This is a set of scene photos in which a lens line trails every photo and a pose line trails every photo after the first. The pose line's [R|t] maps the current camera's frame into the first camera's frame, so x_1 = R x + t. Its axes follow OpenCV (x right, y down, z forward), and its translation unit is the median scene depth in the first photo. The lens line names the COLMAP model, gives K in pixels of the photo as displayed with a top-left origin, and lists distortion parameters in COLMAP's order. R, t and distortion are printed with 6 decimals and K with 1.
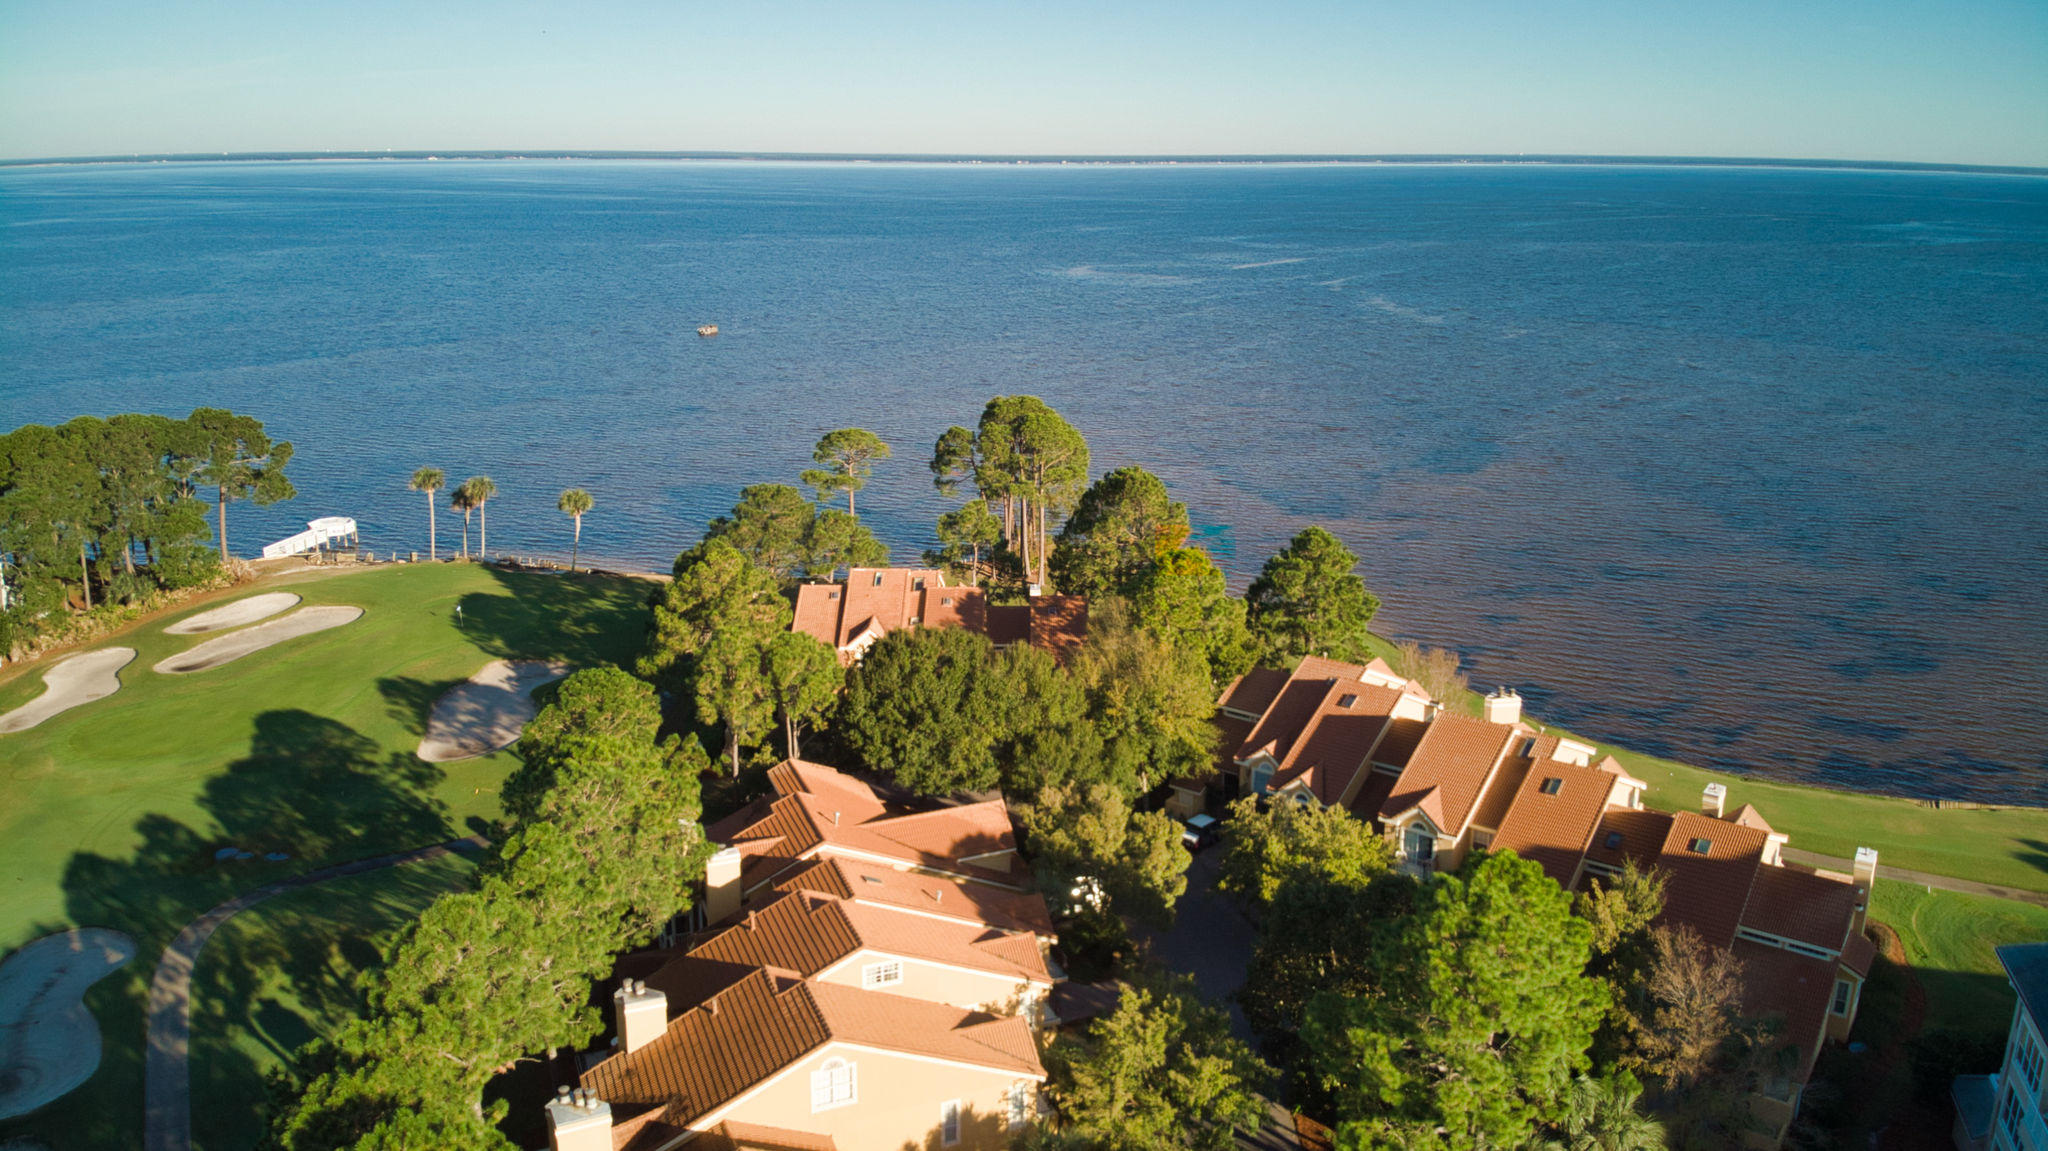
lens RADIAL K [[1546.0, 0, 1003.9], [0, 1546.0, 557.7], [0, 0, 1]] dist [0.090329, -0.196087]
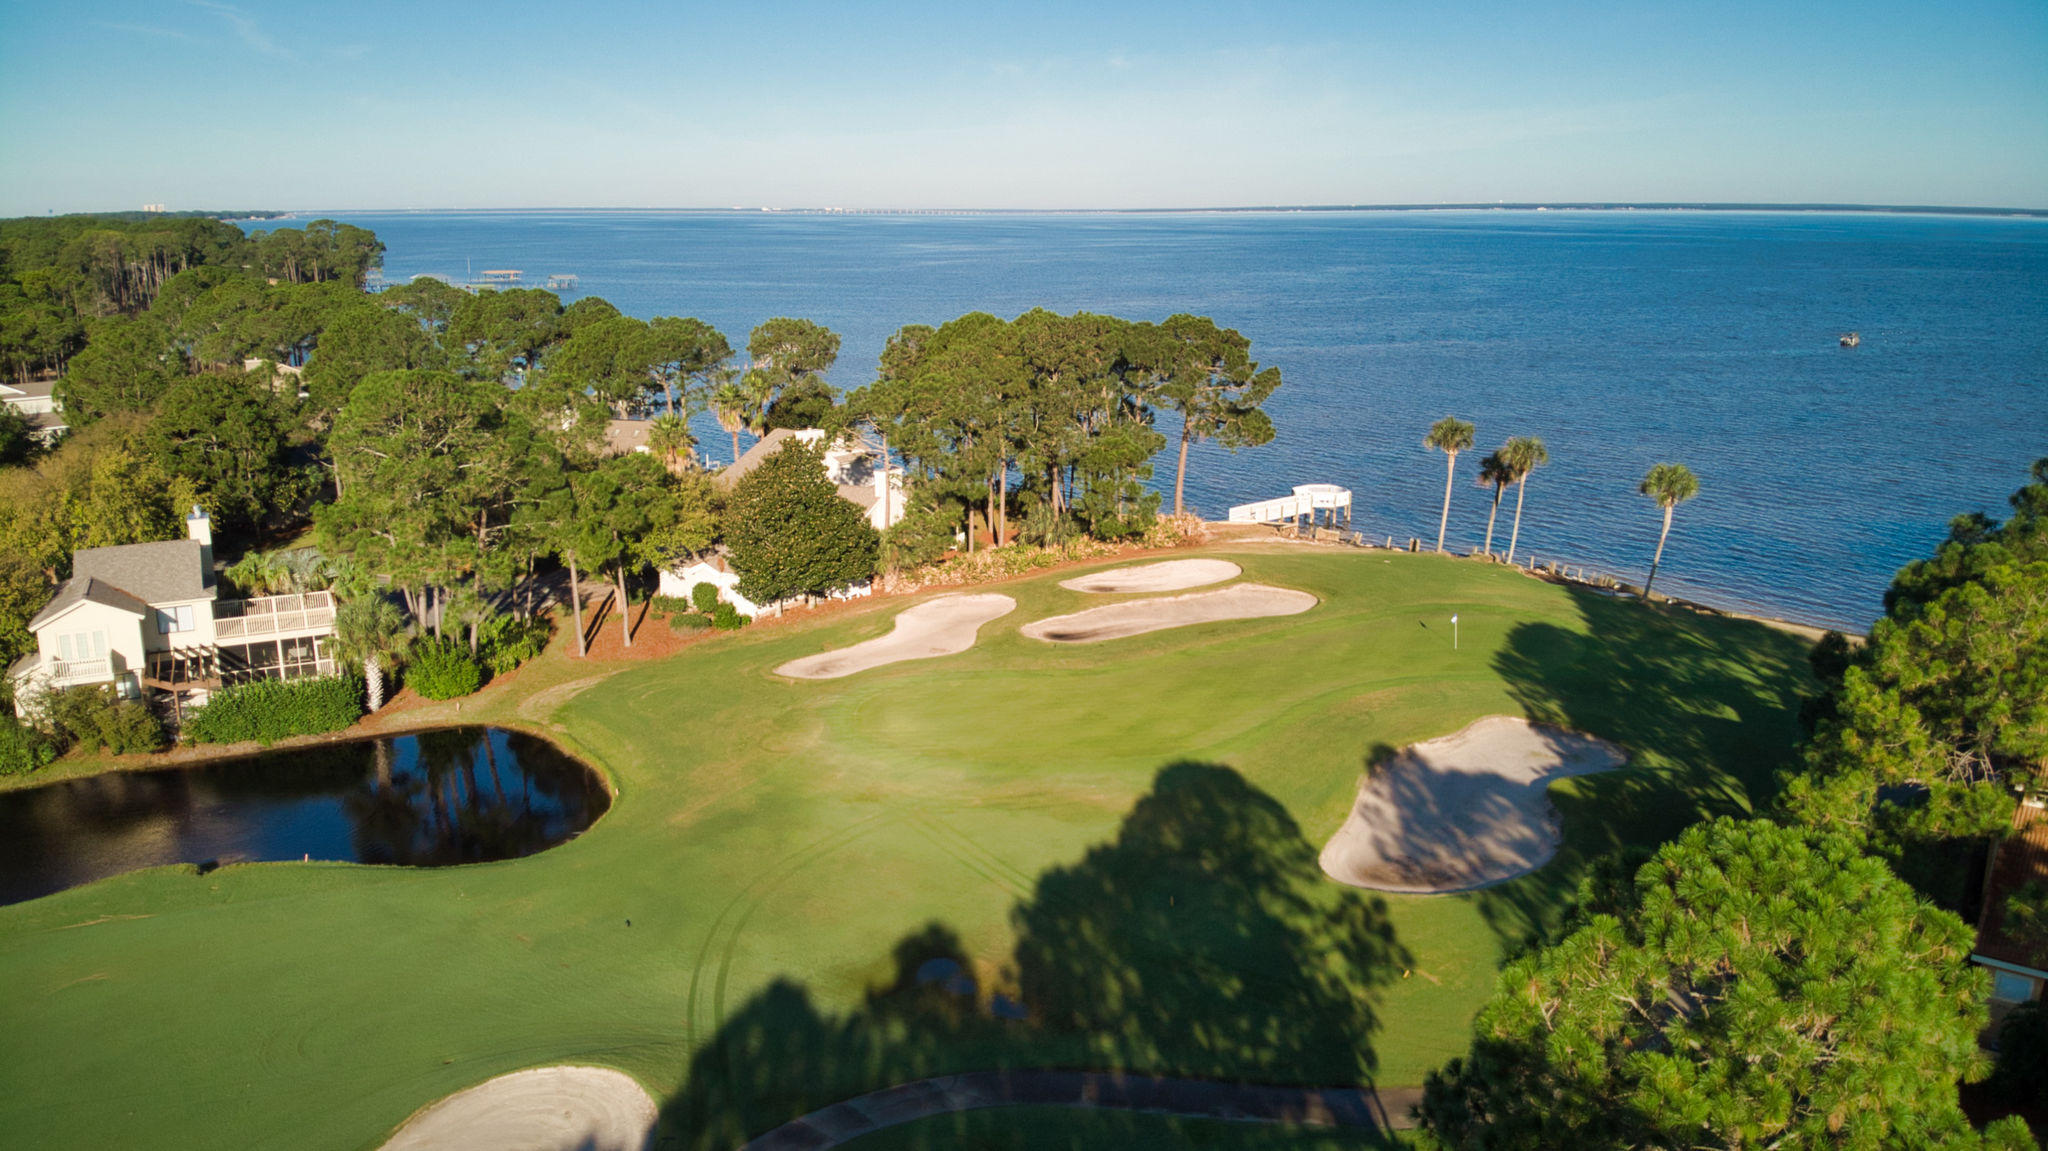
lens RADIAL K [[1546.0, 0, 1010.4], [0, 1546.0, 560.2], [0, 0, 1]] dist [0.090329, -0.196087]
pose [[0.789538, 0.138798, -0.597800, -0.118726], [-0.156393, 0.987434, 0.022710, 0.022451], [0.593440, 0.075562, 0.801323, 0.387797]]
